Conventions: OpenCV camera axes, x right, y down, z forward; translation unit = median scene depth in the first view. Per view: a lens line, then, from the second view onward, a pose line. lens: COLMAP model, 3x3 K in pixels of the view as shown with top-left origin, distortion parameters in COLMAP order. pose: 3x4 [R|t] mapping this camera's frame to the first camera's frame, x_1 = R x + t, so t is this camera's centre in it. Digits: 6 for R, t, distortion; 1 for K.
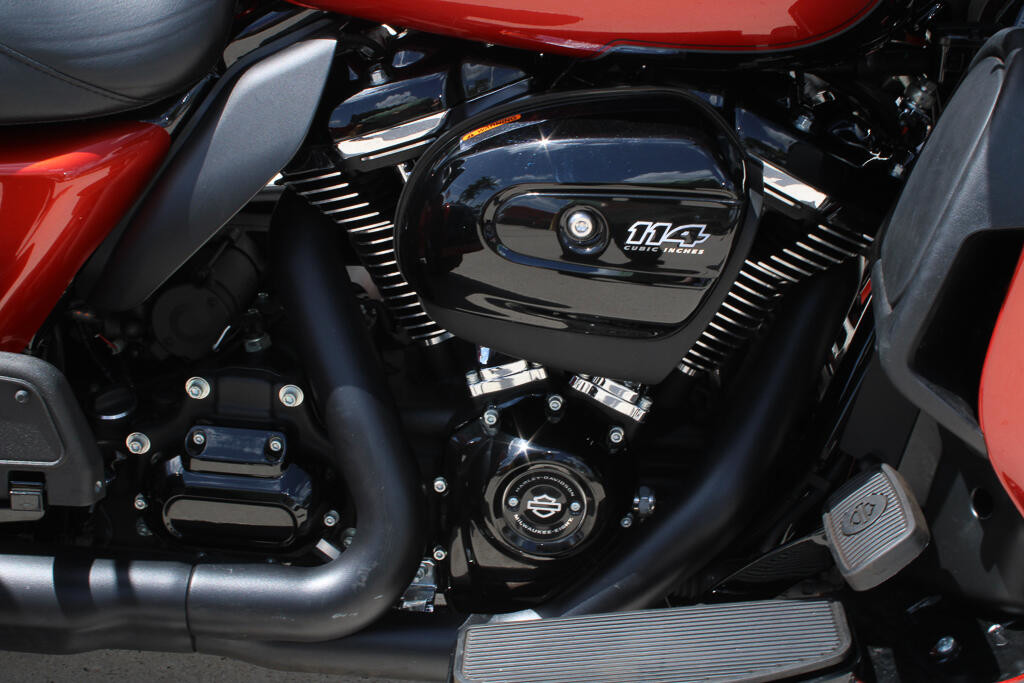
lens RADIAL K [[1537.5, 0, 512.0], [0, 1537.5, 341.5], [0, 0, 1]] dist [0.012992, -0.024366]
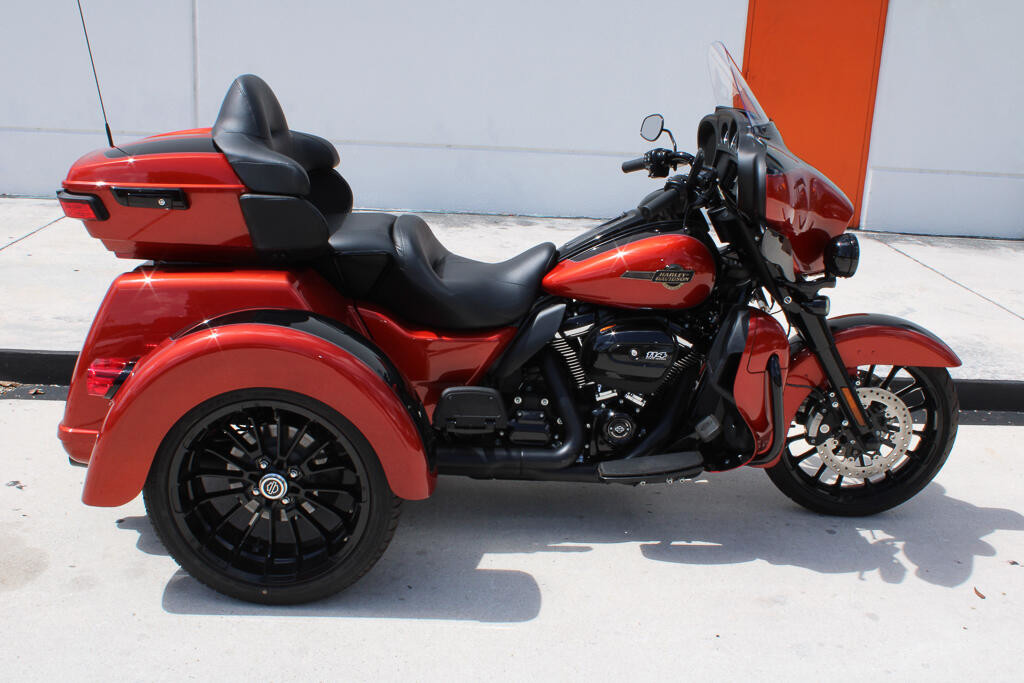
lens RADIAL K [[1018.9, 0, 512.0], [0, 1018.9, 341.5], [0, 0, 1]] dist [-0.051152, -0.002327]
pose [[0.997252, -0.010262, 0.073369, -0.413868], [0.017047, 0.995572, -0.092448, 0.119234], [-0.072095, 0.093445, 0.993011, -1.423075]]
